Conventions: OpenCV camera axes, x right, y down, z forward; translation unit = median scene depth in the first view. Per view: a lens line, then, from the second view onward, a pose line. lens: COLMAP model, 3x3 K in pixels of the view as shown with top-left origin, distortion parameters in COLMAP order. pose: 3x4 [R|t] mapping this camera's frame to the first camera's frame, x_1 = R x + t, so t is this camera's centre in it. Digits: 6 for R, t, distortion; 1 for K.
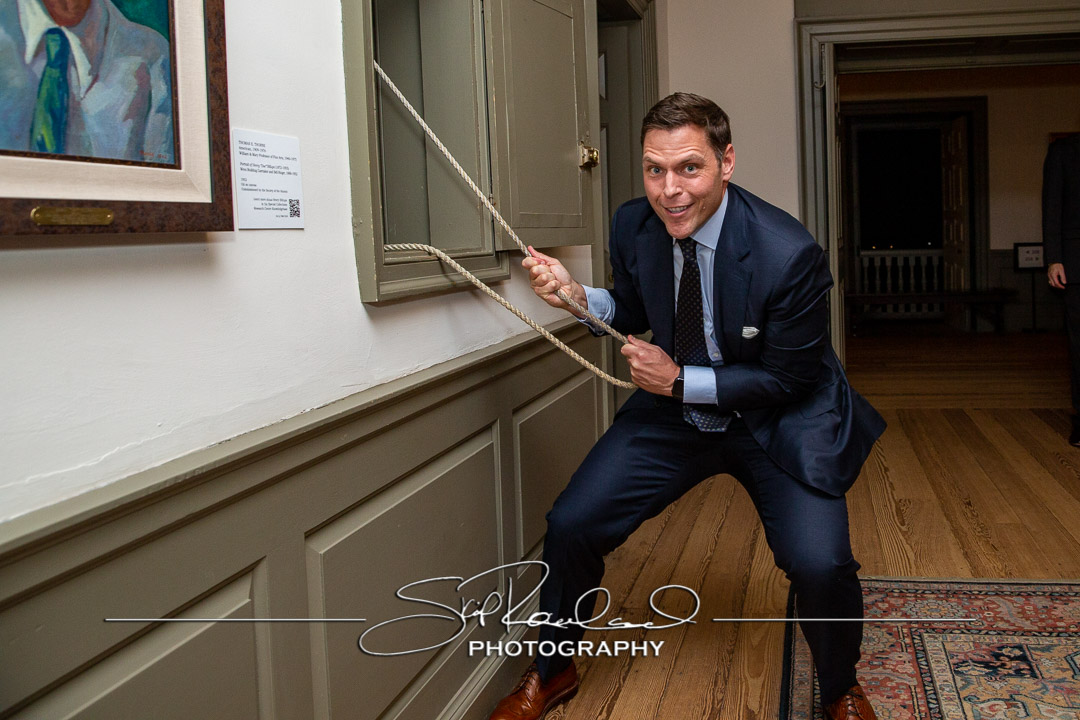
lens RADIAL K [[915.9, 0, 654.5], [0, 915.9, 273.9], [0, 0, 1]] dist [-0.088445, 0.012800]
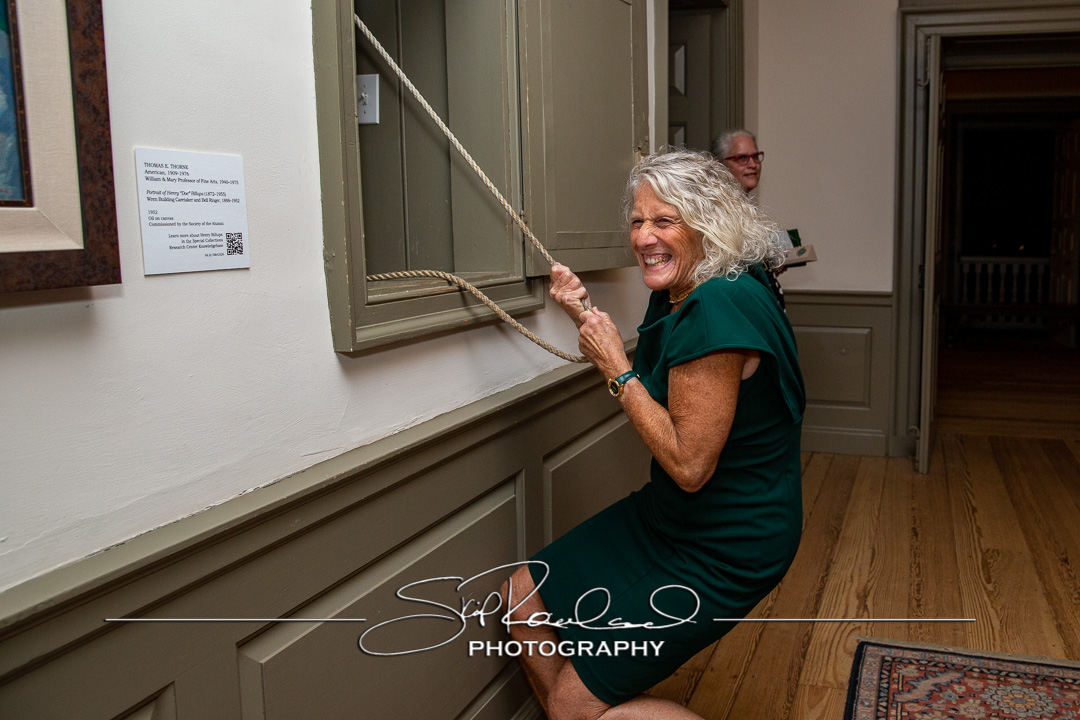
lens RADIAL K [[895.9, 0, 648.7], [0, 895.9, 331.6], [0, 0, 1]] dist [-0.105431, 0.066656]
pose [[0.992752, 0.040331, -0.113209, 0.039476], [-0.031476, 0.996382, 0.078947, -0.043185], [0.115984, -0.074811, 0.990430, 0.164204]]
